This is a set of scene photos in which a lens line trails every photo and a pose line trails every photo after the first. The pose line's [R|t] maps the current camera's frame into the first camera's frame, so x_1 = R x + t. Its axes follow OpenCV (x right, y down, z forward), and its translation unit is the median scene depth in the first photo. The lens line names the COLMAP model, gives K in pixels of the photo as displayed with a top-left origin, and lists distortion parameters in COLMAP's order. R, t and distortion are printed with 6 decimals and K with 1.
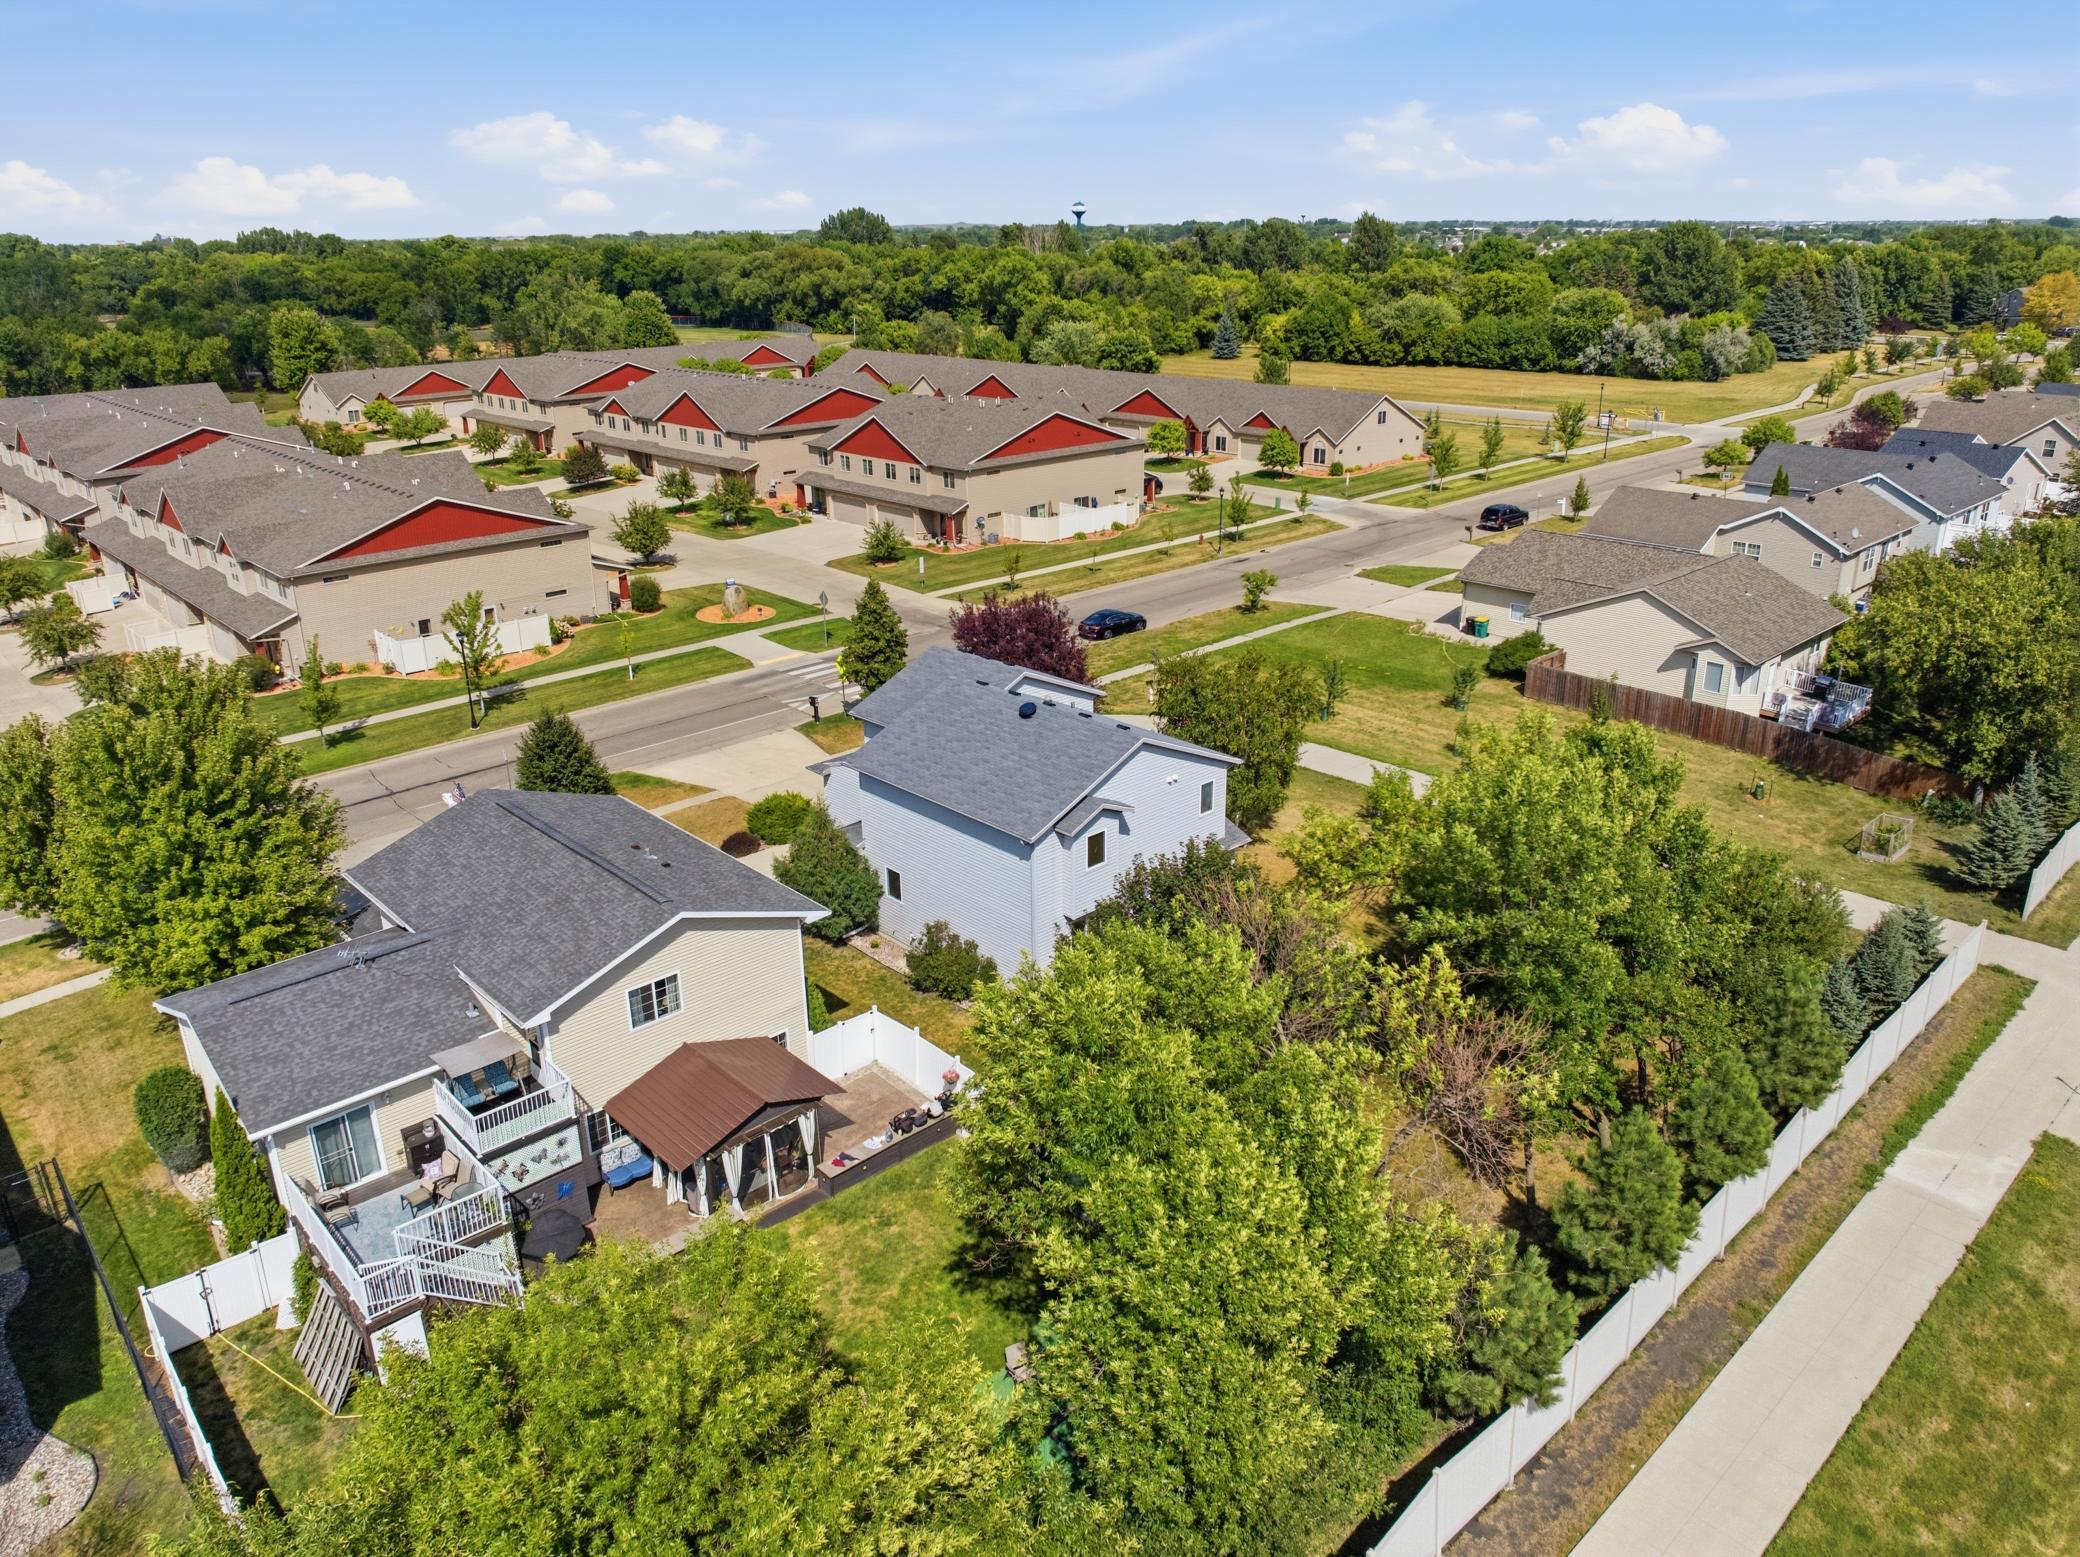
lens RADIAL K [[1464.9, 0, 1055.6], [0, 1464.9, 775.4], [0, 0, 1]] dist [-0.040516, 0.007254]
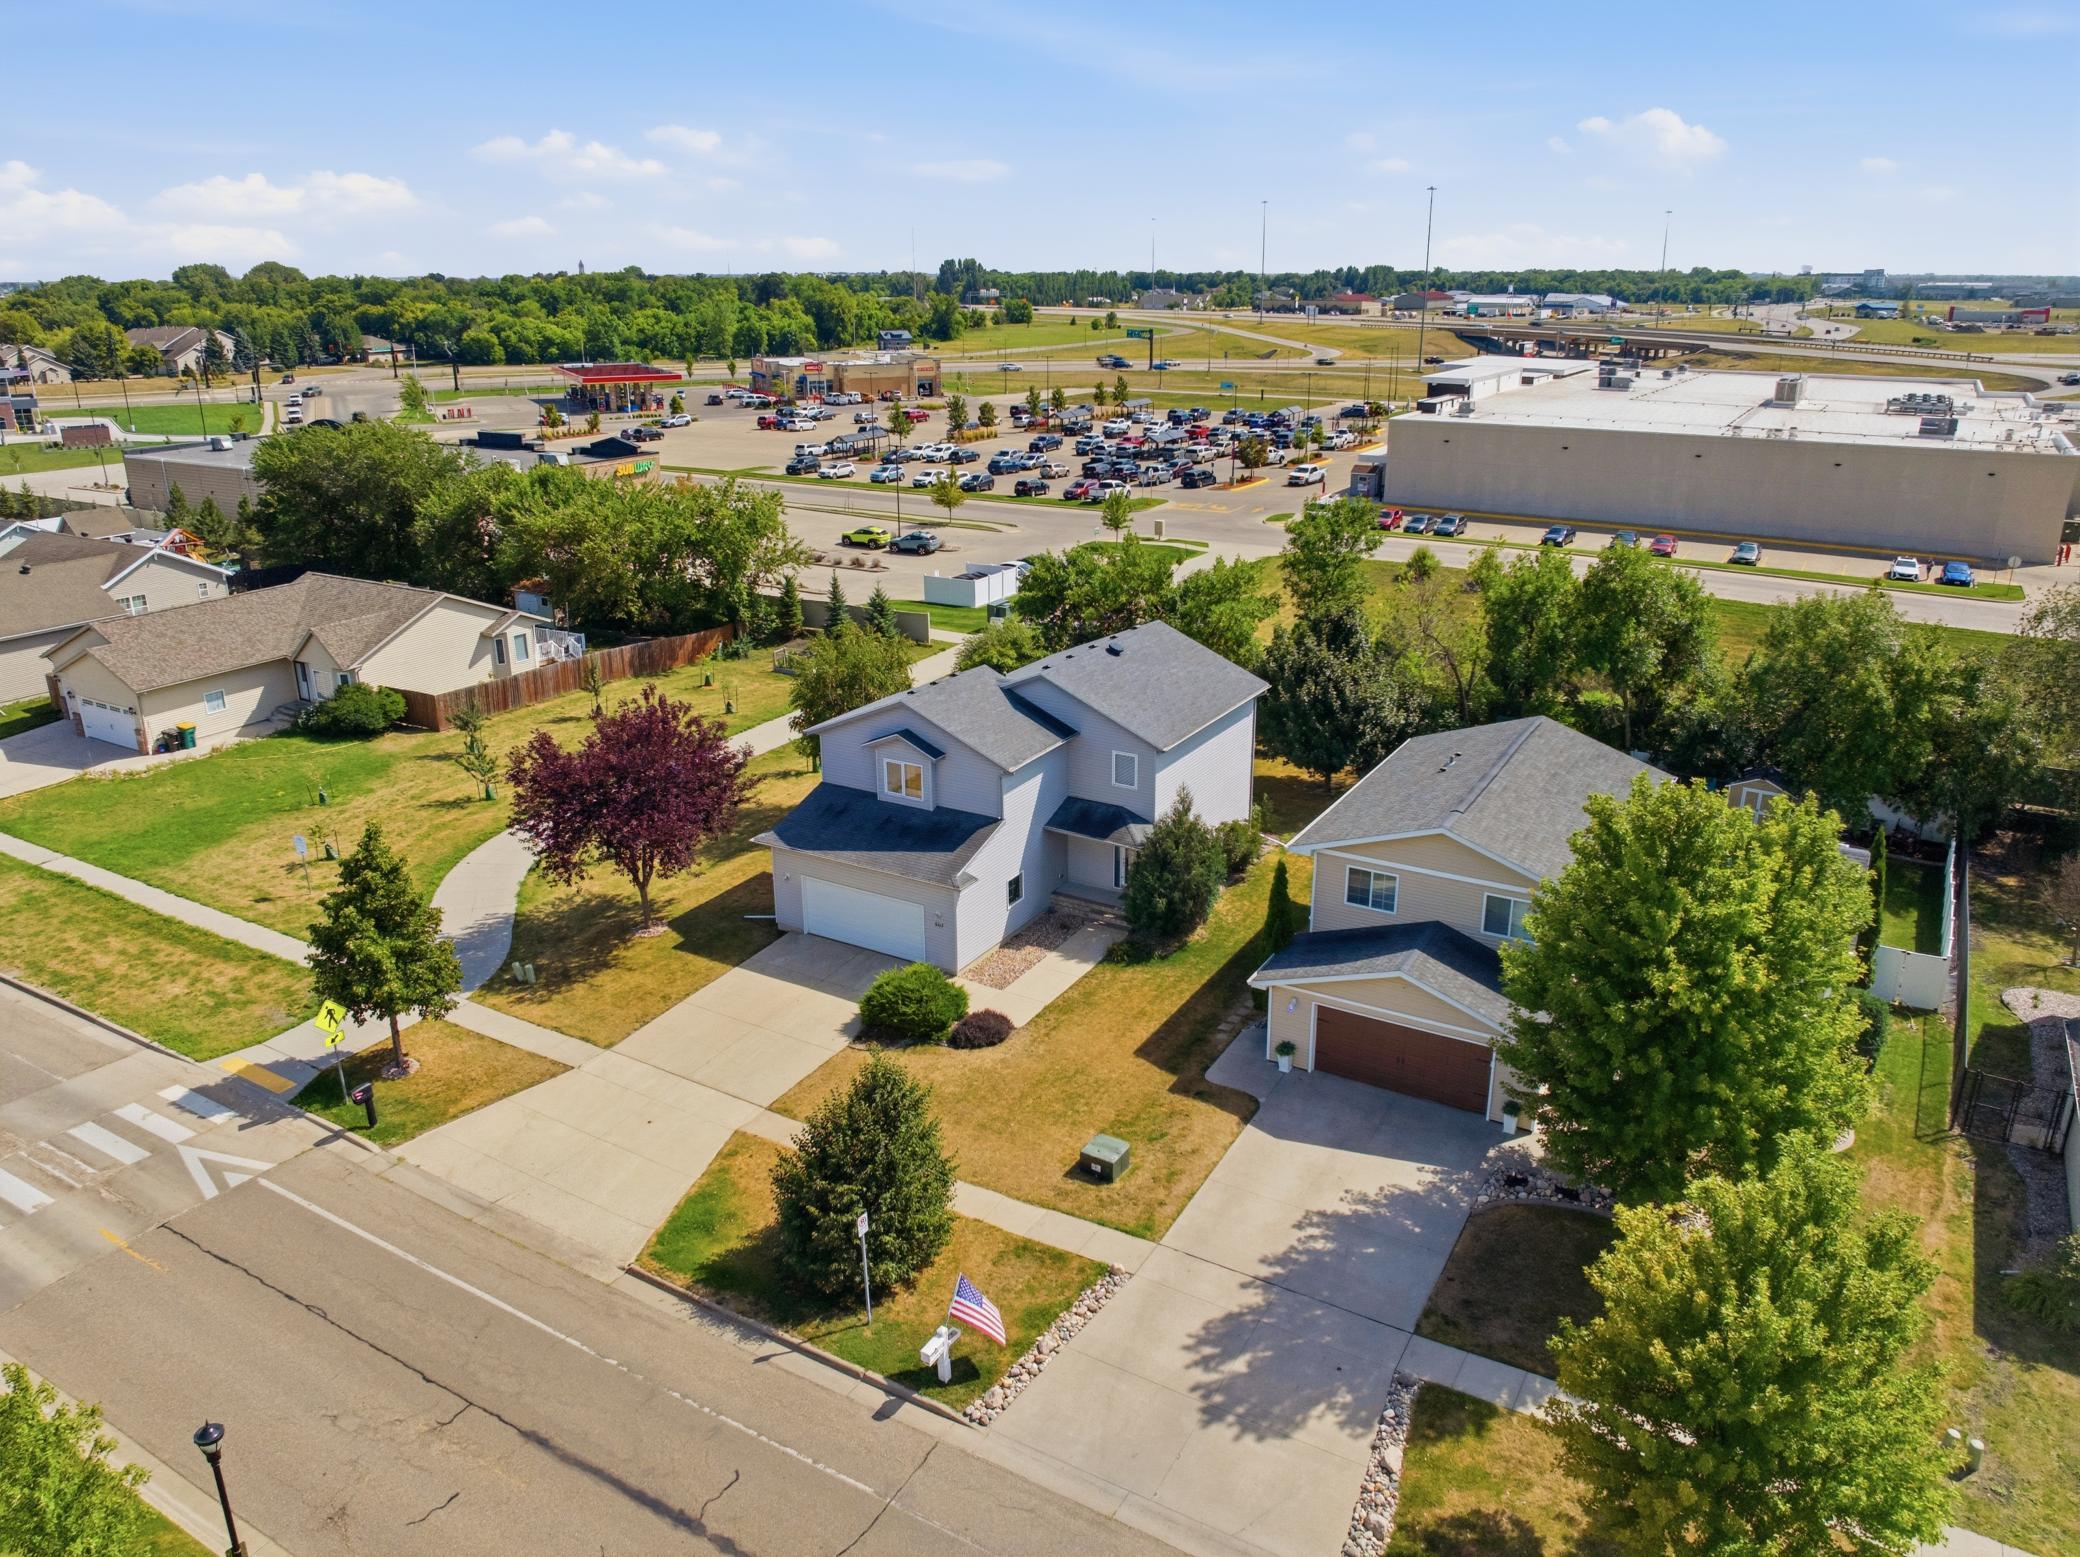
lens RADIAL K [[1464.9, 0, 1036.5], [0, 1464.9, 758.7], [0, 0, 1]] dist [-0.040516, 0.007254]
pose [[-0.276343, -0.291307, 0.915847, -0.389418], [0.343371, 0.860129, 0.377192, -0.154343], [-0.897625, 0.418710, -0.137664, 0.458321]]
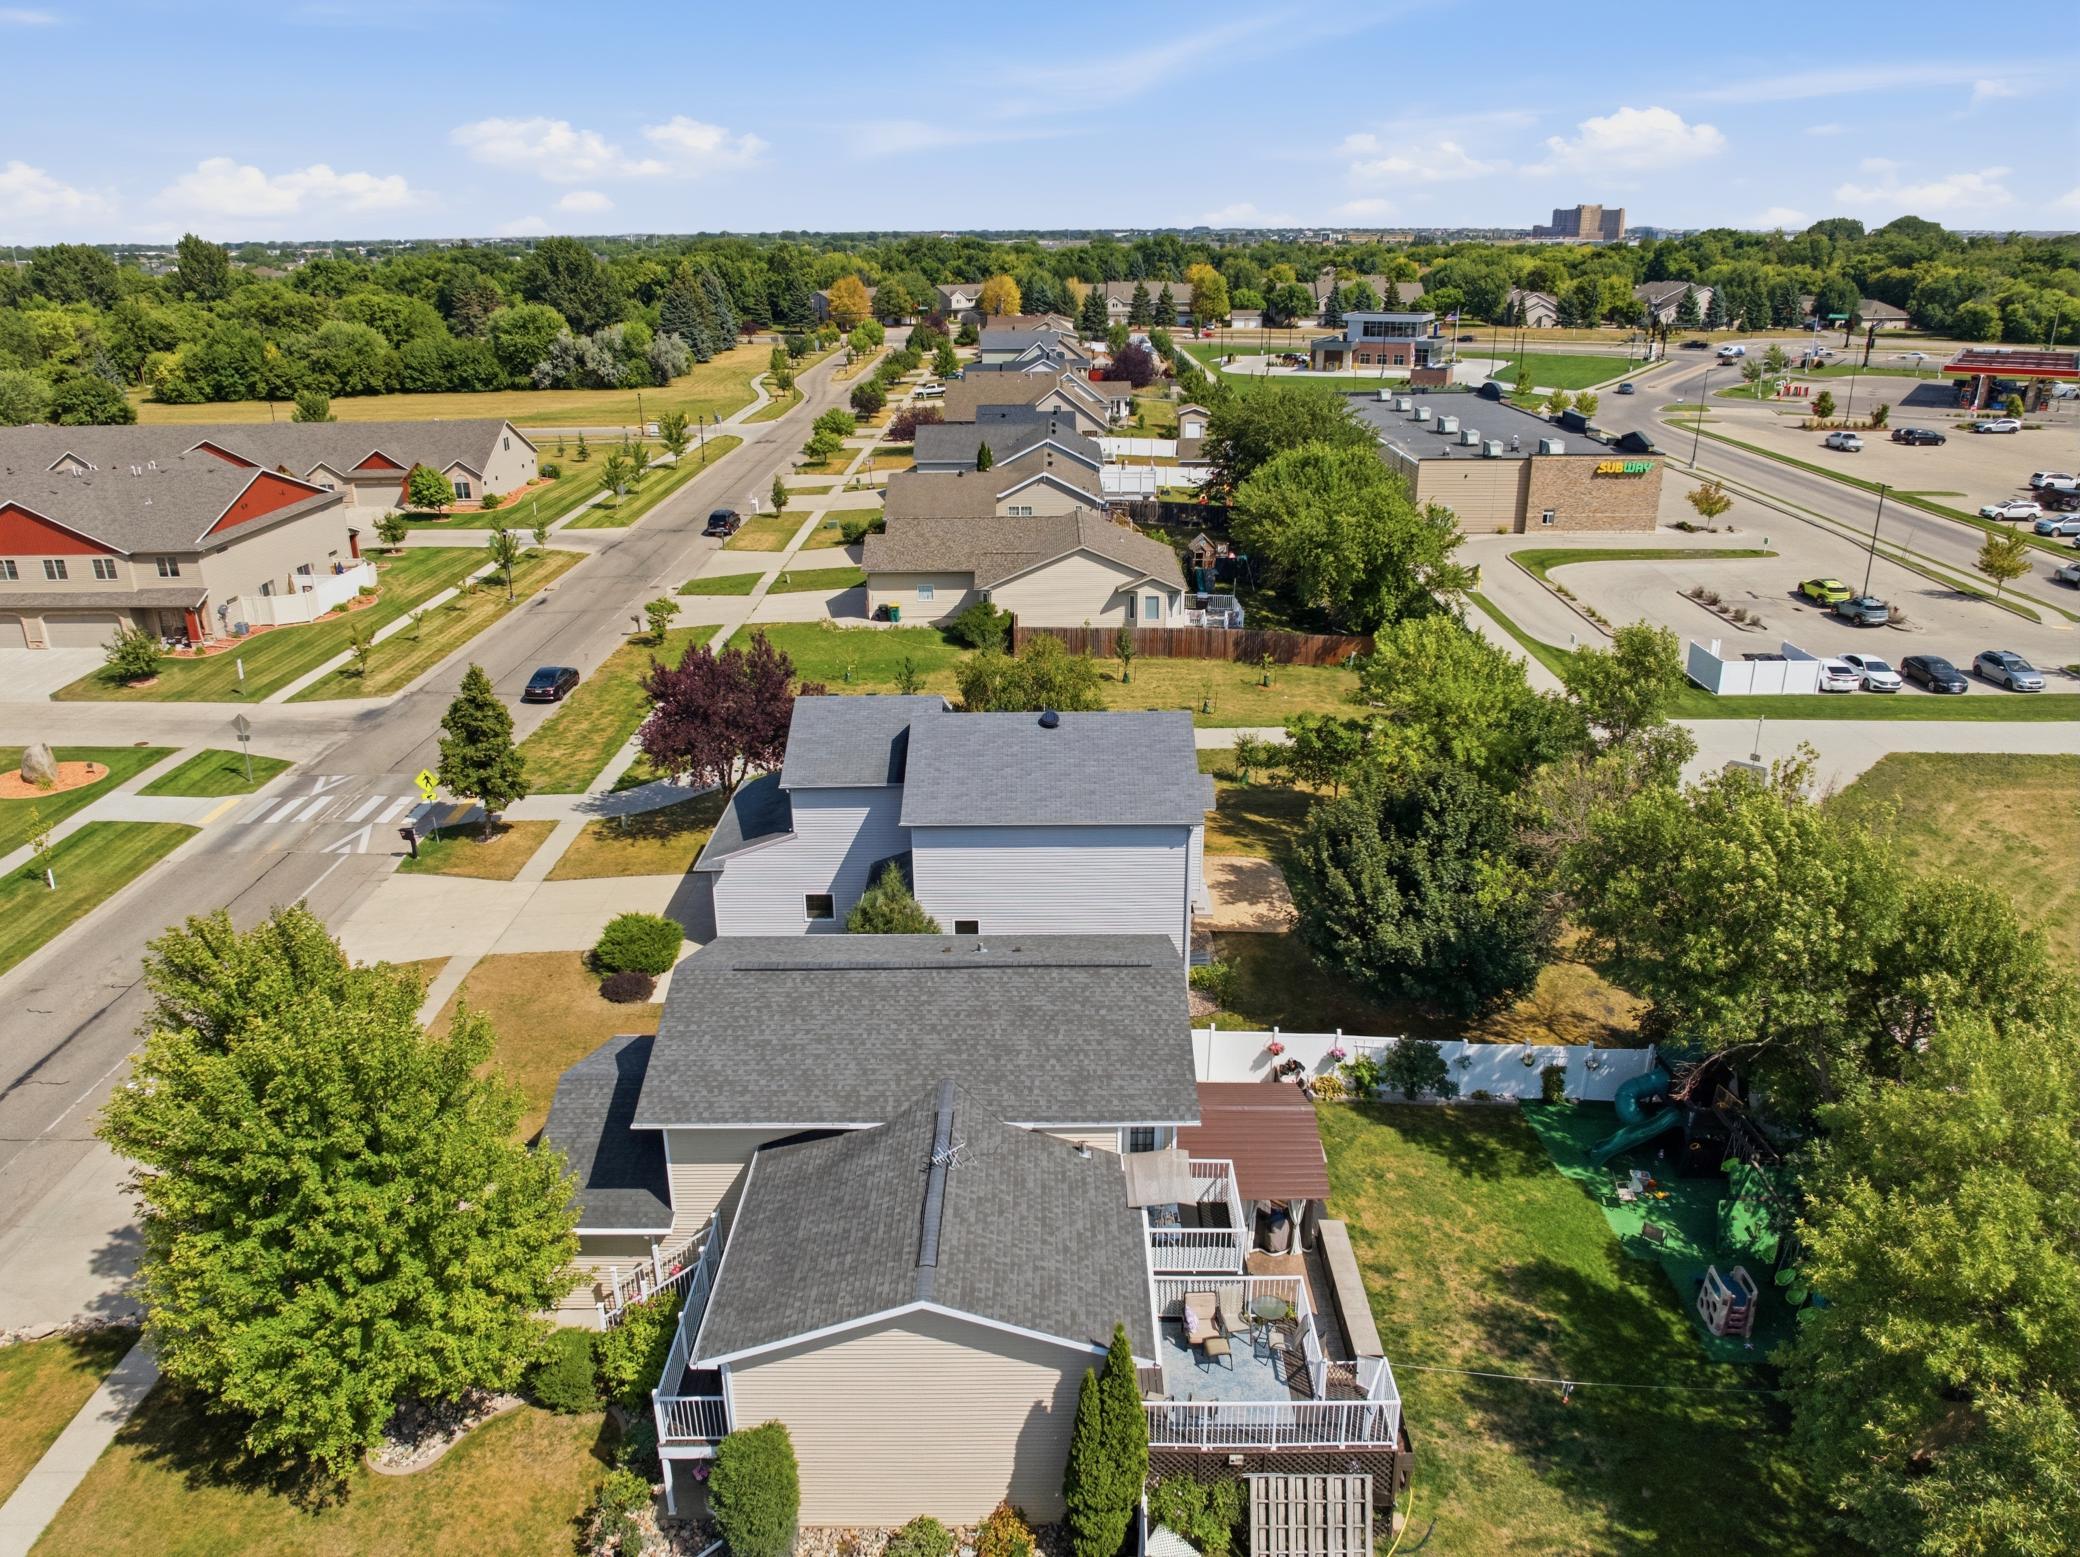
lens RADIAL K [[1464.9, 0, 1040.0], [0, 1464.9, 746.1], [0, 0, 1]] dist [-0.040516, 0.007254]
pose [[0.690991, -0.234357, 0.683819, -0.264559], [0.254649, 0.964263, 0.073151, -0.038134], [-0.676525, 0.123587, 0.725975, 0.101473]]
